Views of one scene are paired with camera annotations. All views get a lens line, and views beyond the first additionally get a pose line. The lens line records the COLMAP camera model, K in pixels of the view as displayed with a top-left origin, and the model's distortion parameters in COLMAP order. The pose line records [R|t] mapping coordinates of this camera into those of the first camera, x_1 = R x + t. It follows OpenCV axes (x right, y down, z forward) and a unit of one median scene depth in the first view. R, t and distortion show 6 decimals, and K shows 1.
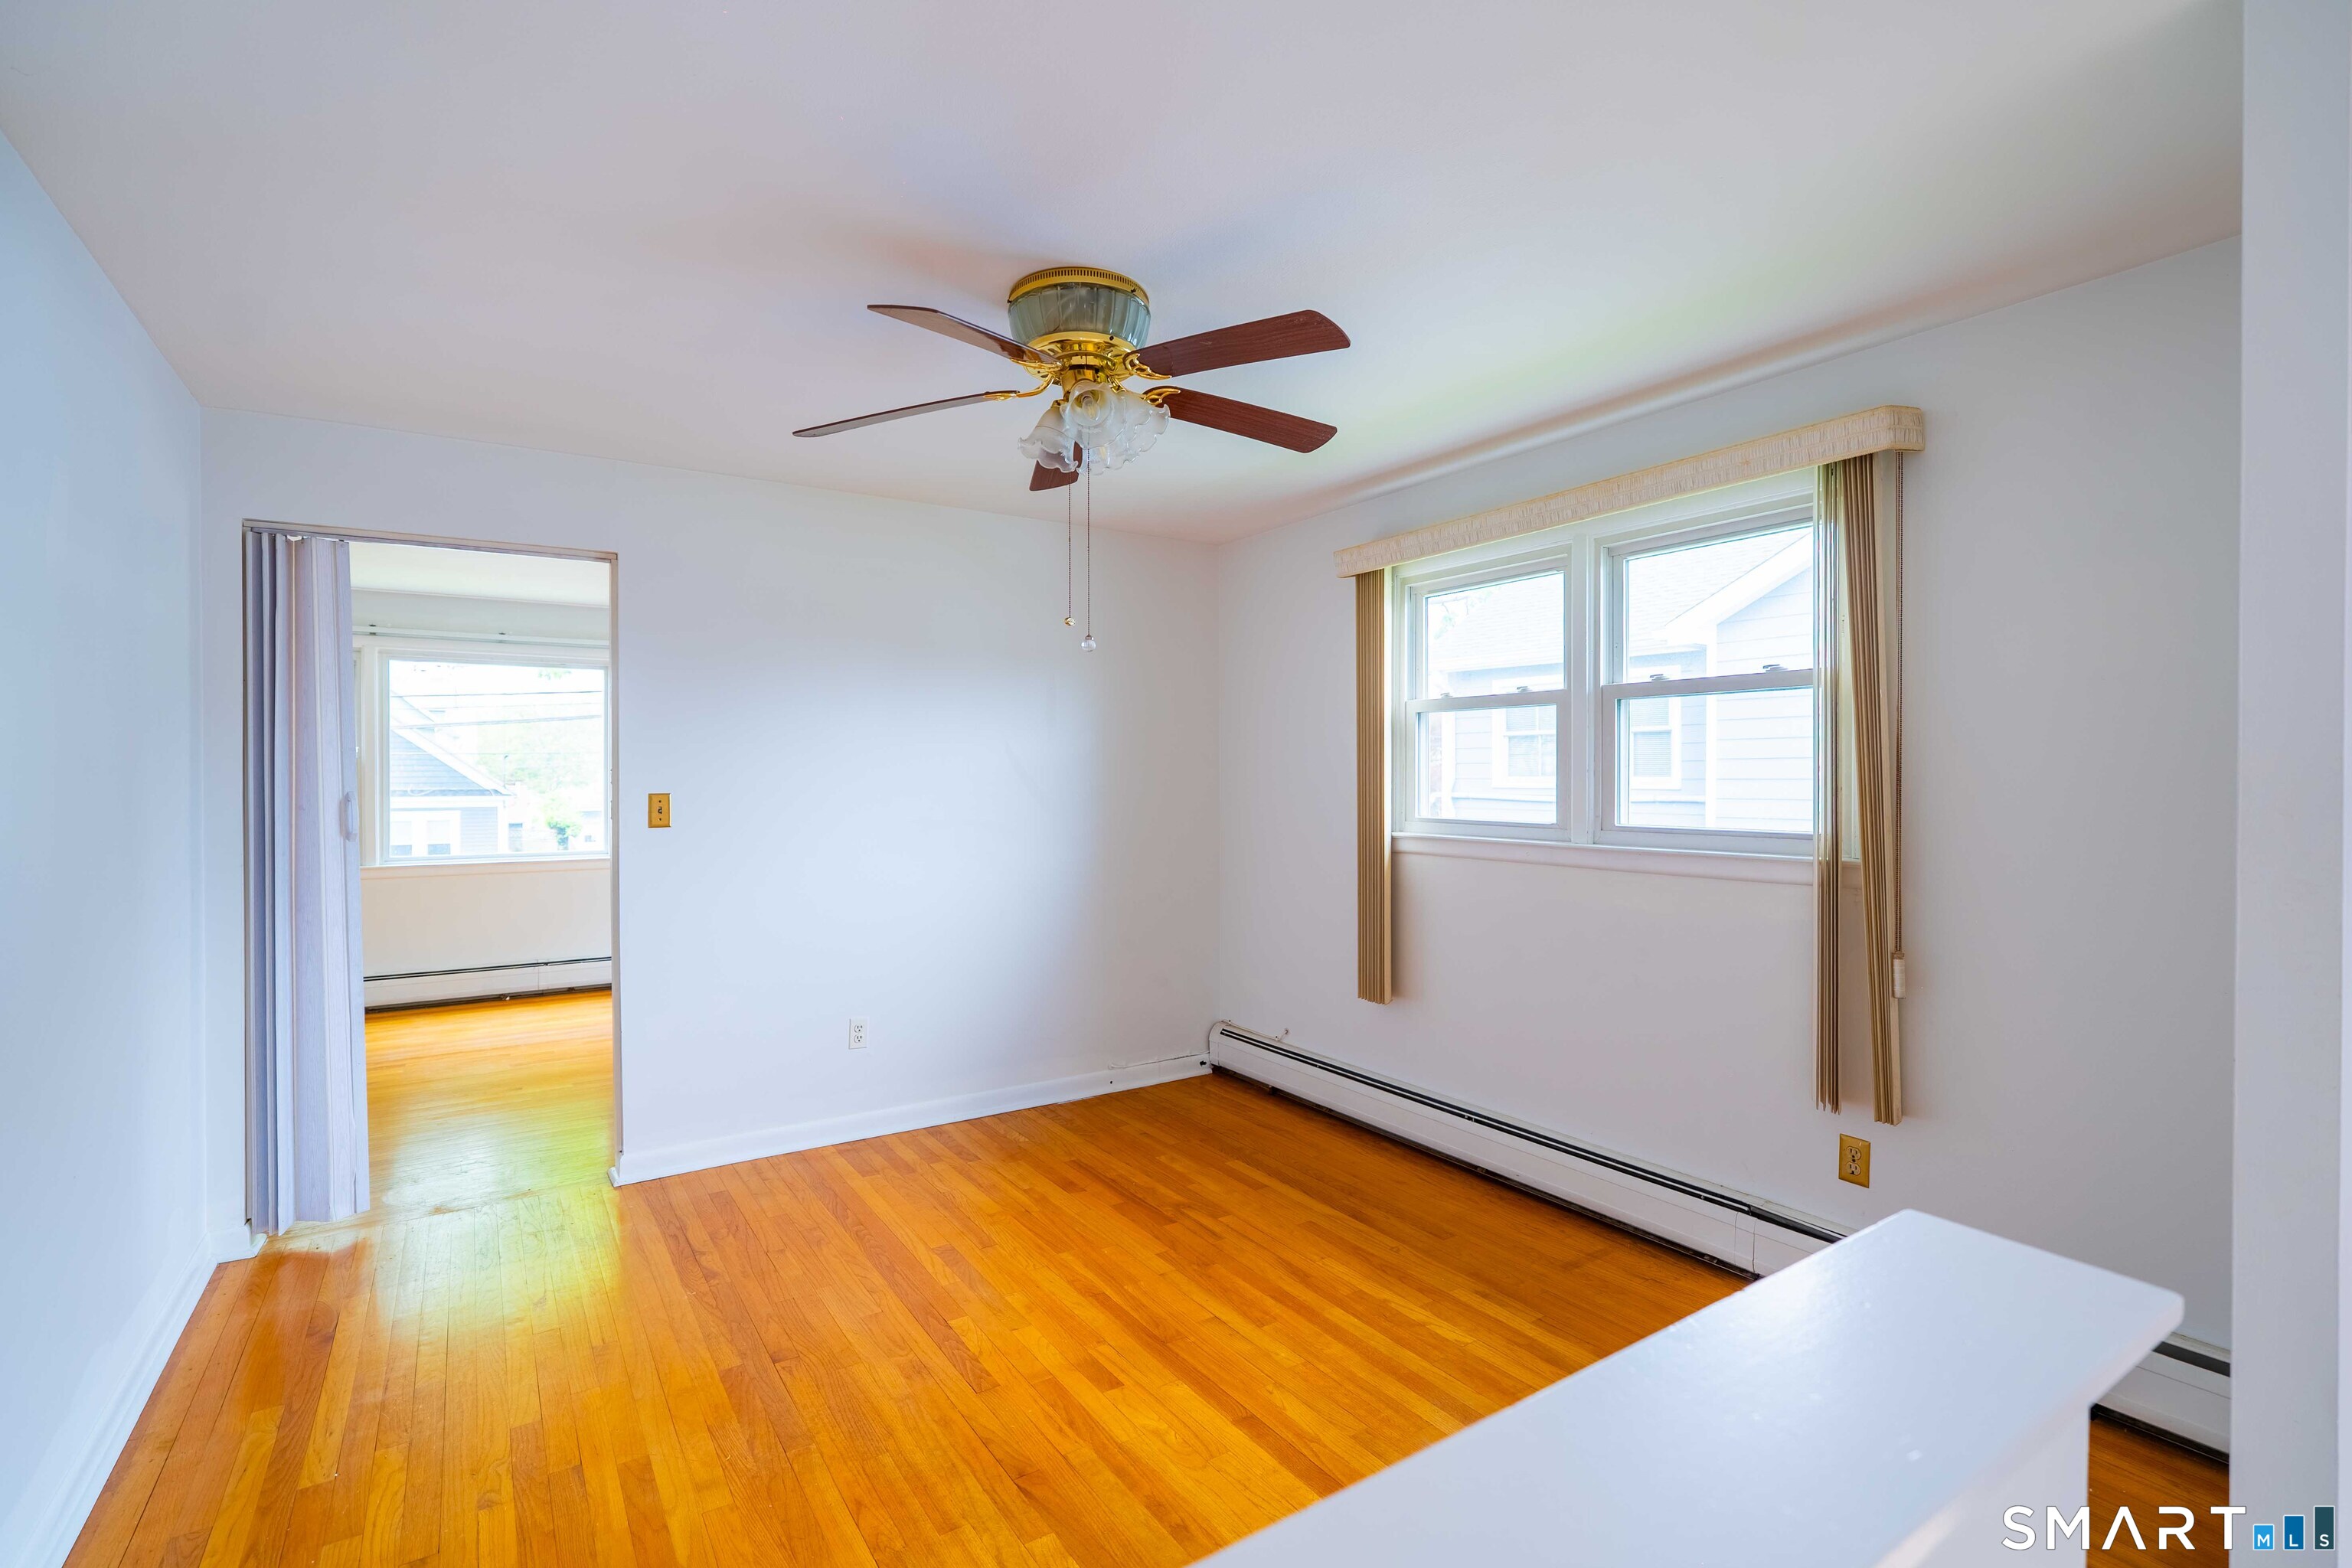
lens RADIAL K [[1071.8, 0, 1168.8], [0, 1071.8, 781.2], [0, 0, 1]] dist [-0.004036, 0.000159]
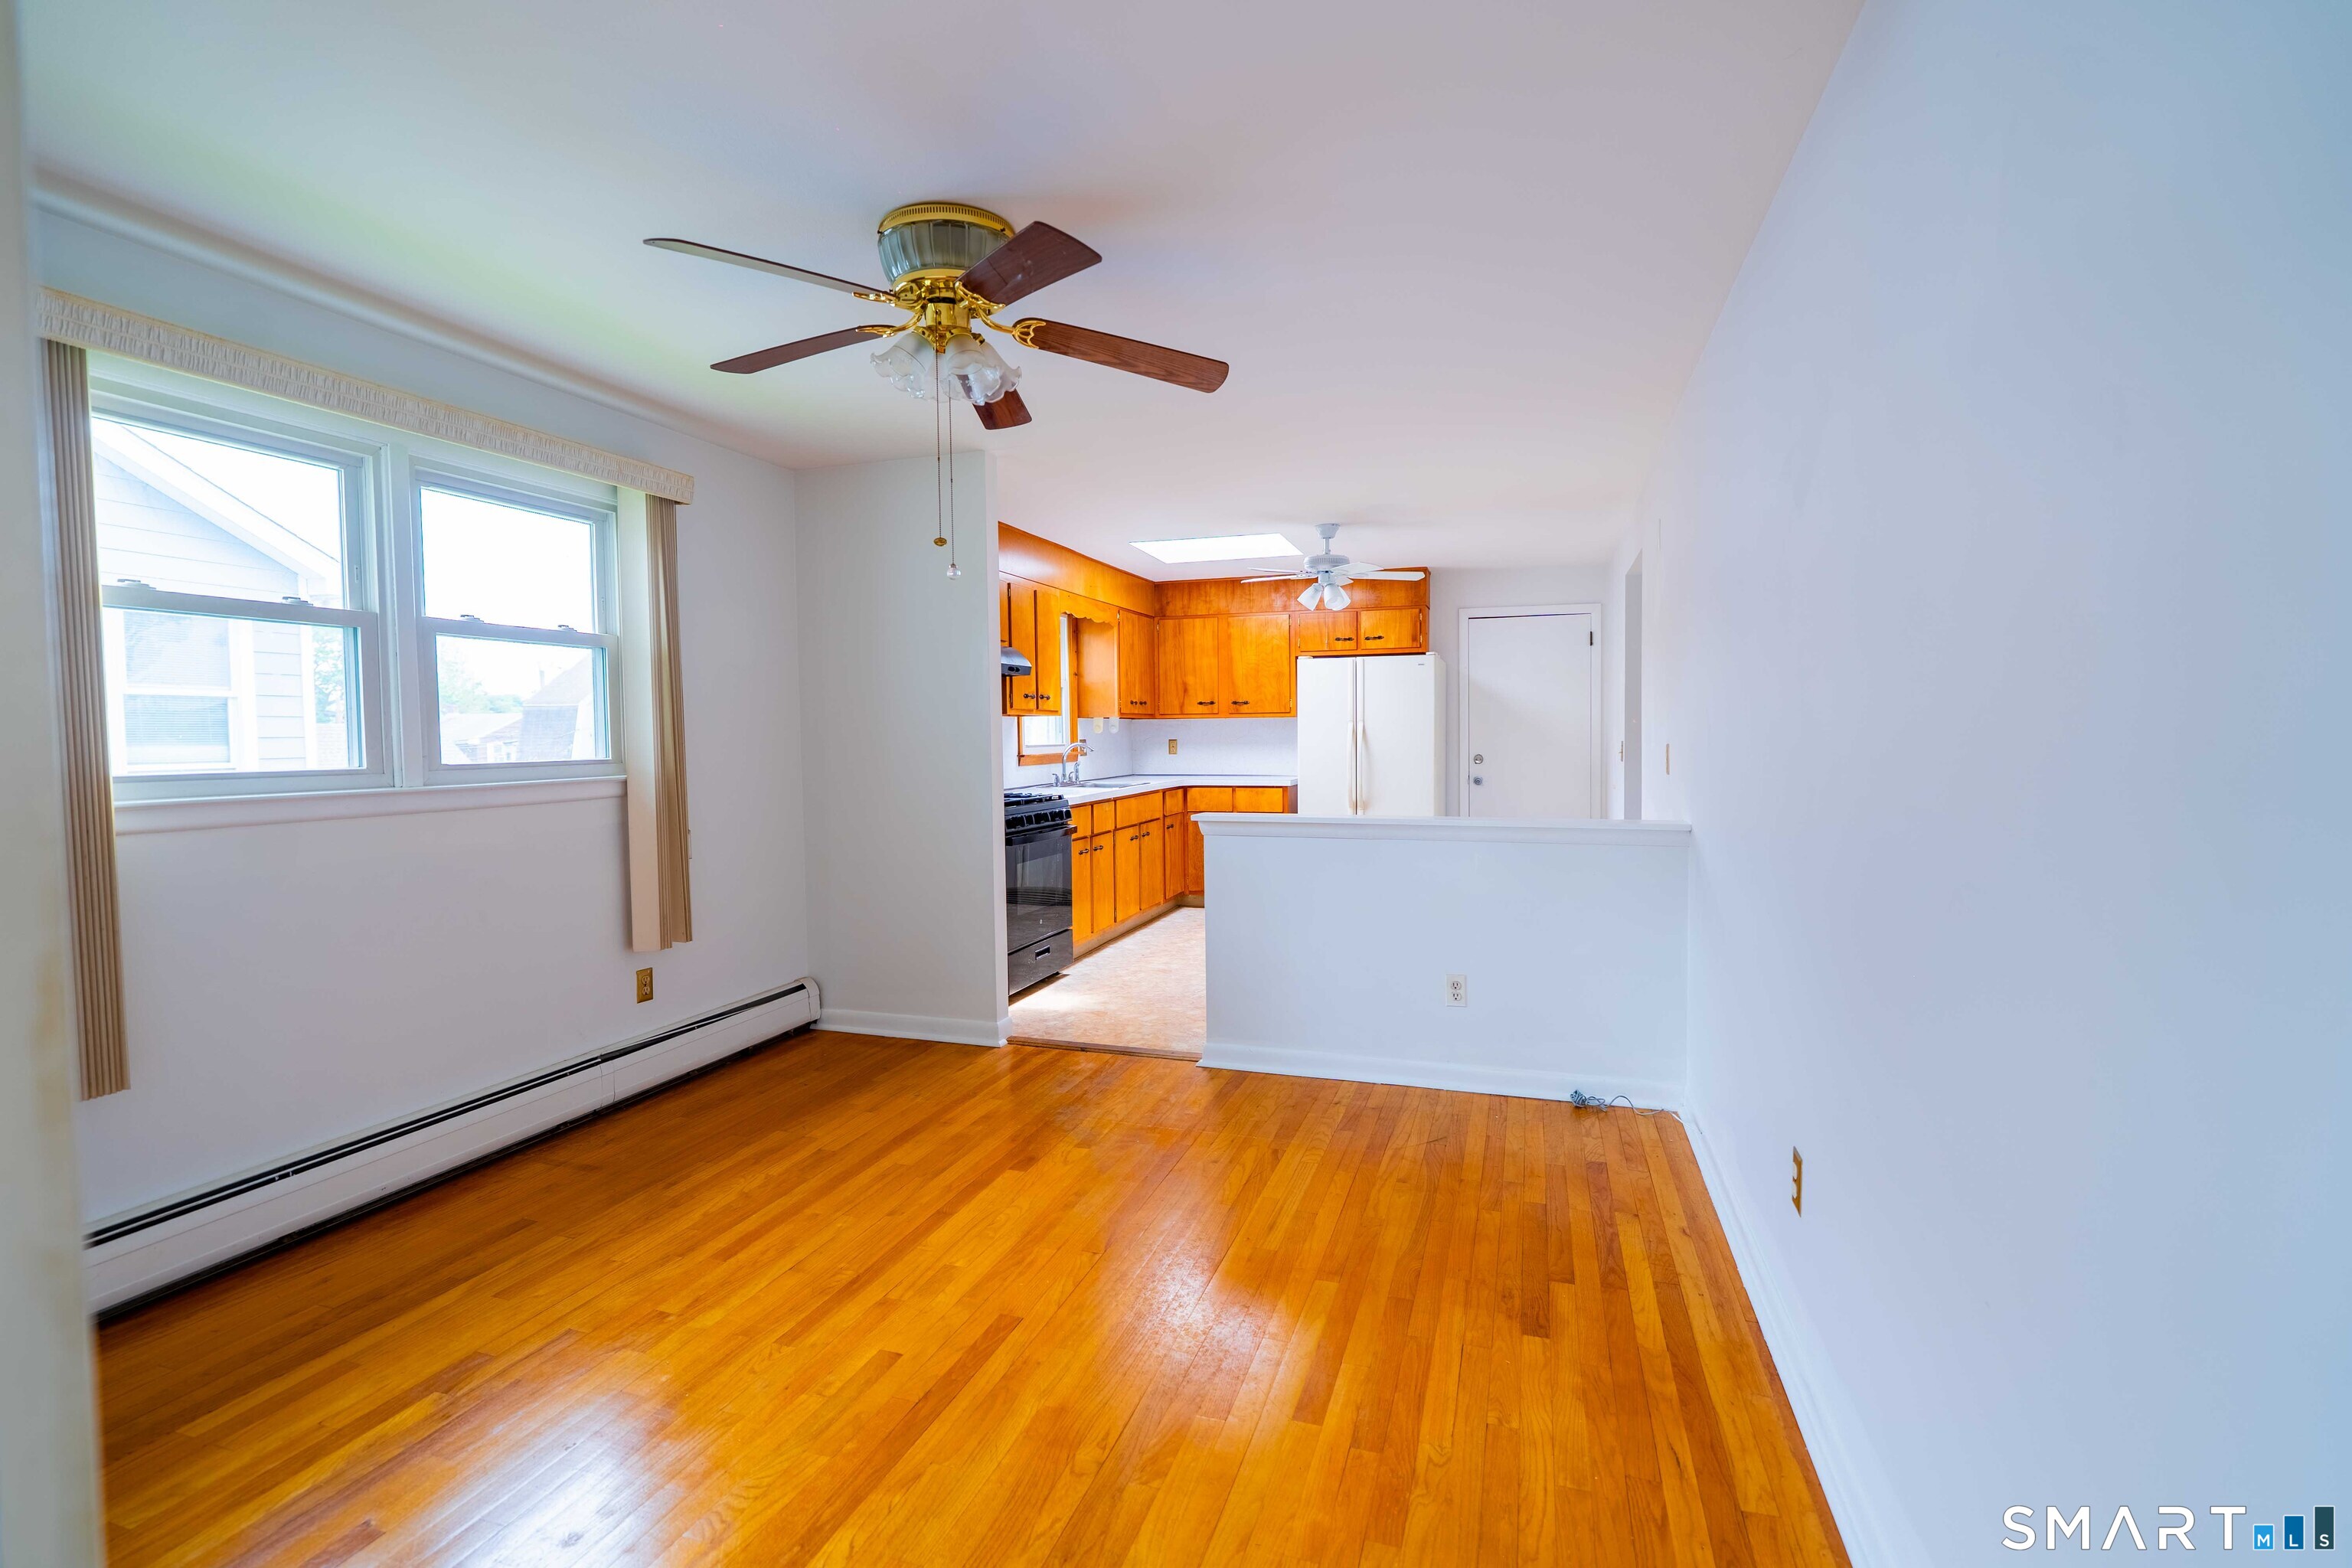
lens RADIAL K [[1011.4, 0, 1216.6], [0, 1011.4, 775.8], [0, 0, 1]] dist [-0.000572, 0.000045]
pose [[-0.639230, -0.023275, 0.768663, -0.732883], [0.016420, 0.998901, 0.043902, 0.023009], [-0.768840, 0.040685, -0.638146, 1.051940]]
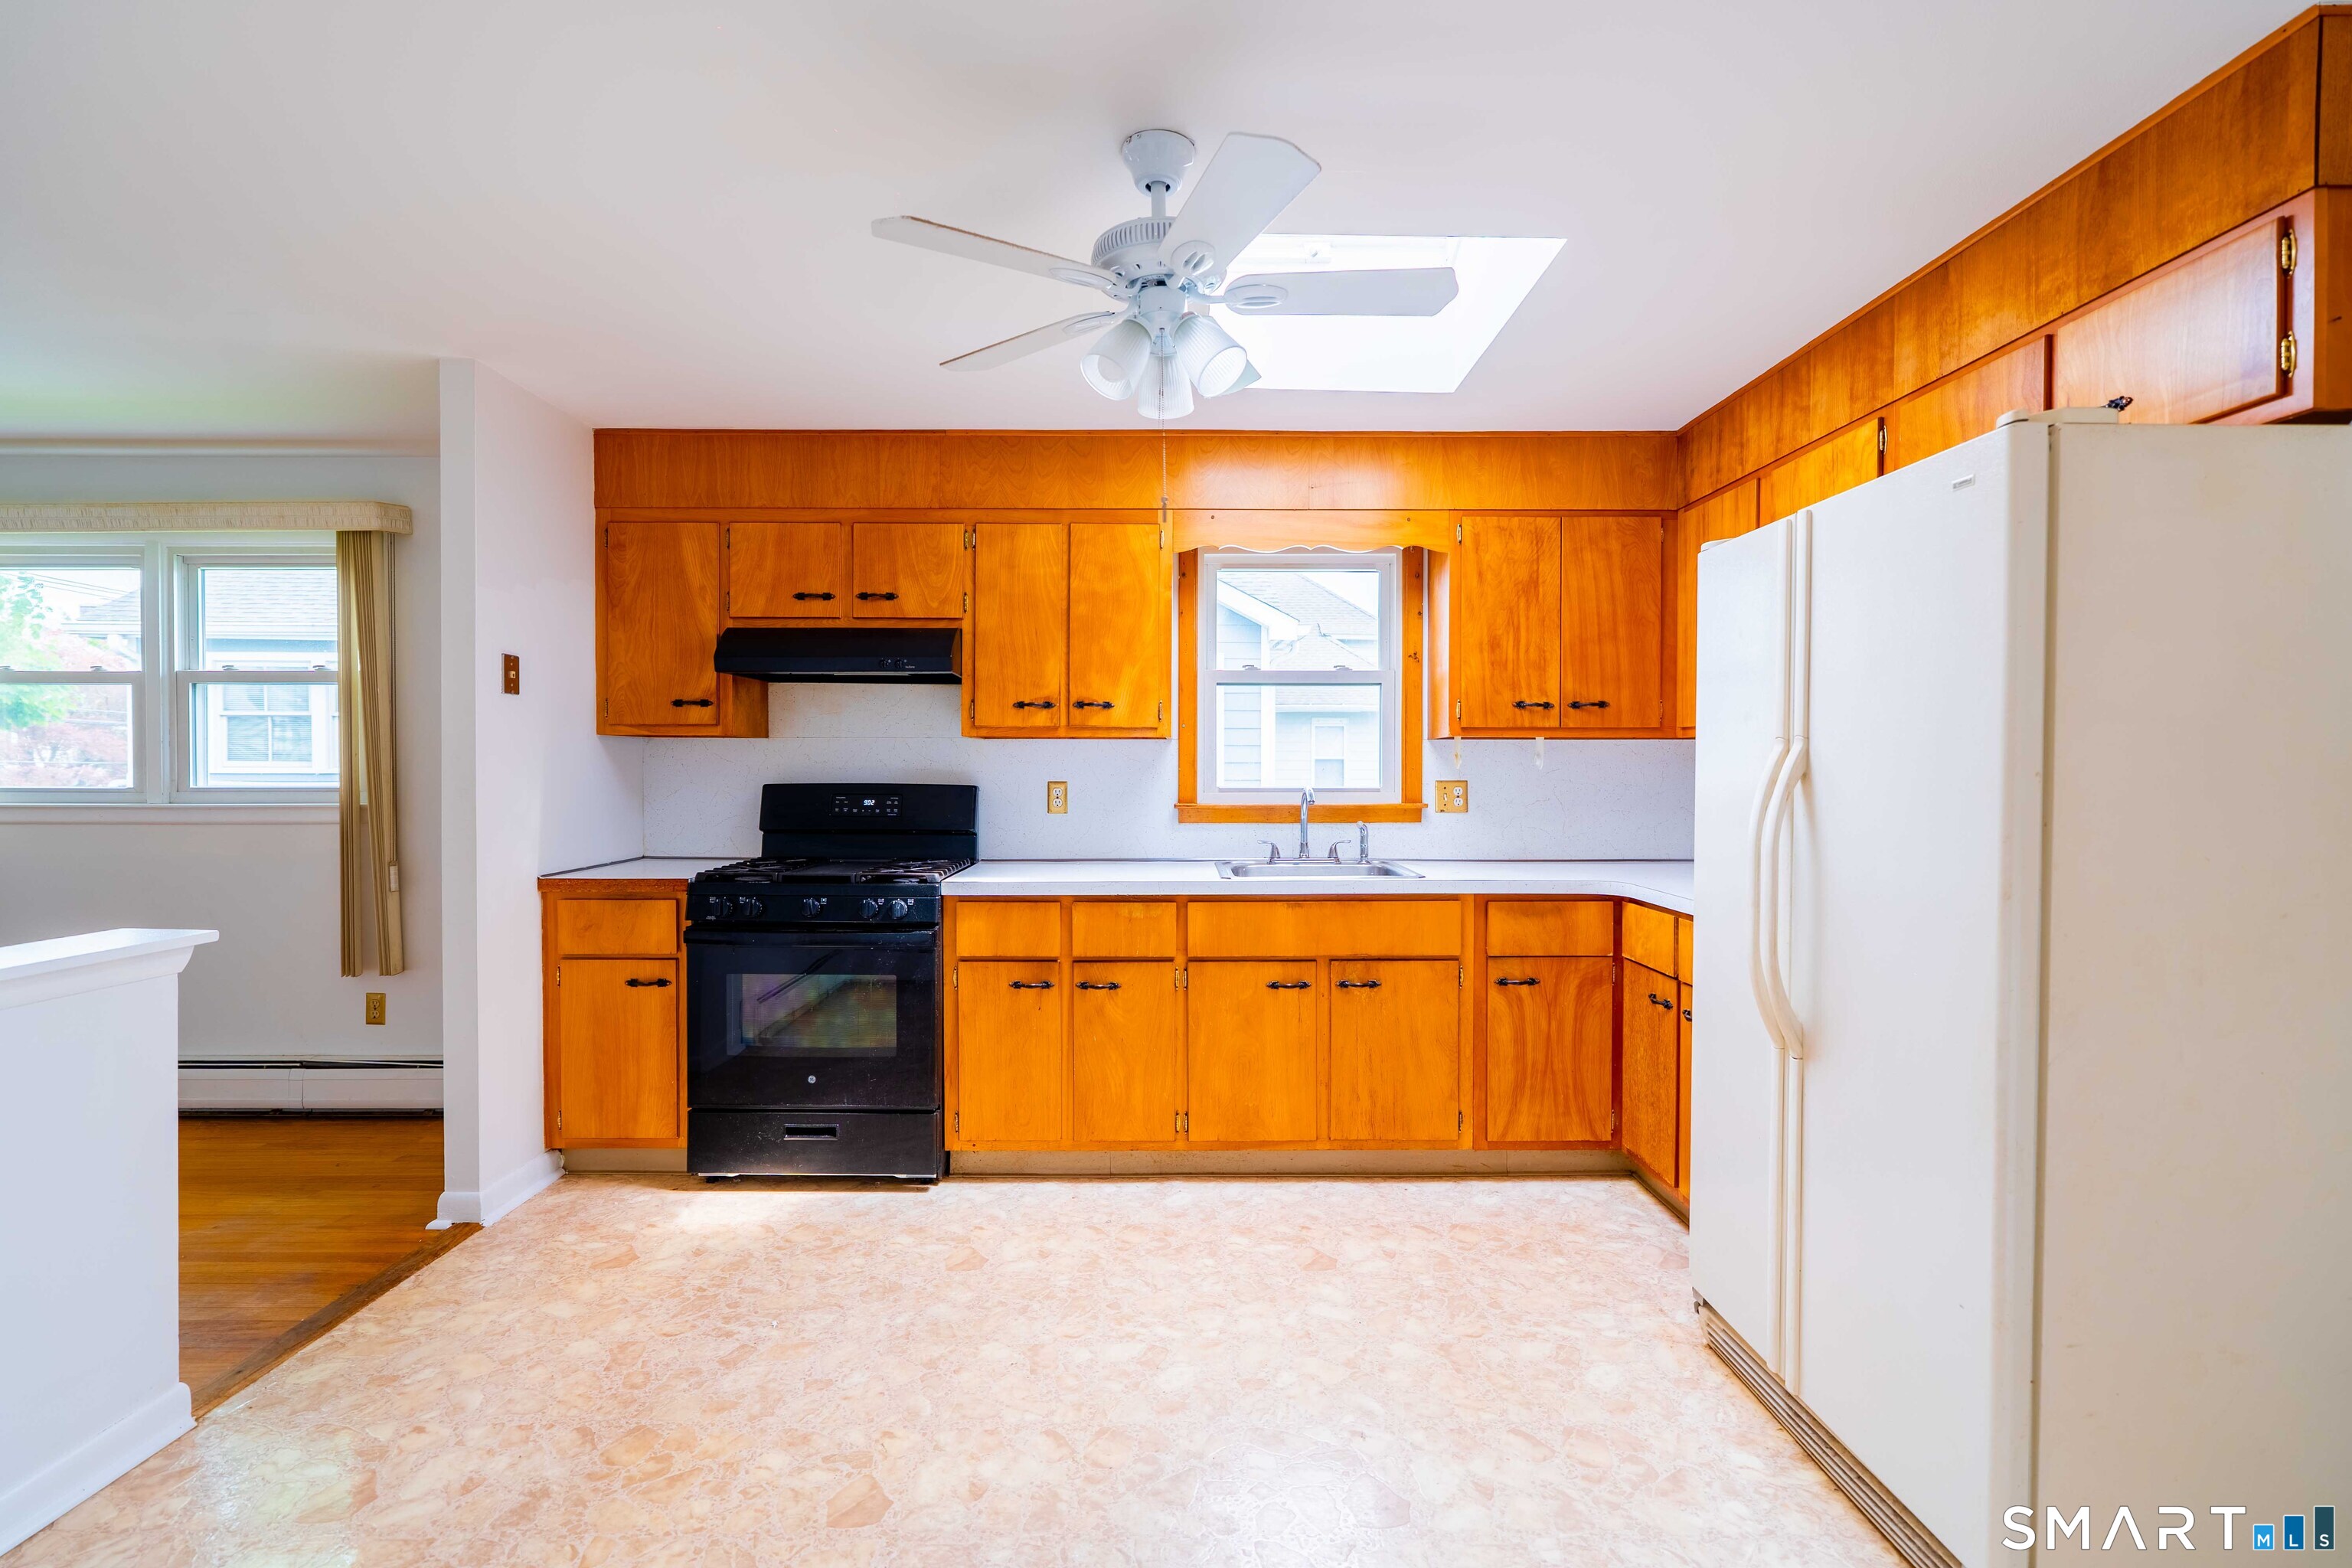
lens RADIAL K [[1065.6, 0, 1176.0], [0, 1065.6, 784.0], [0, 0, 1]] dist [-0.000611, -0.000386]
pose [[0.544568, -0.007492, 0.838683, 0.014216], [0.002824, 0.999971, 0.007099, 0.032450], [-0.838712, -0.001498, 0.544574, -0.594526]]
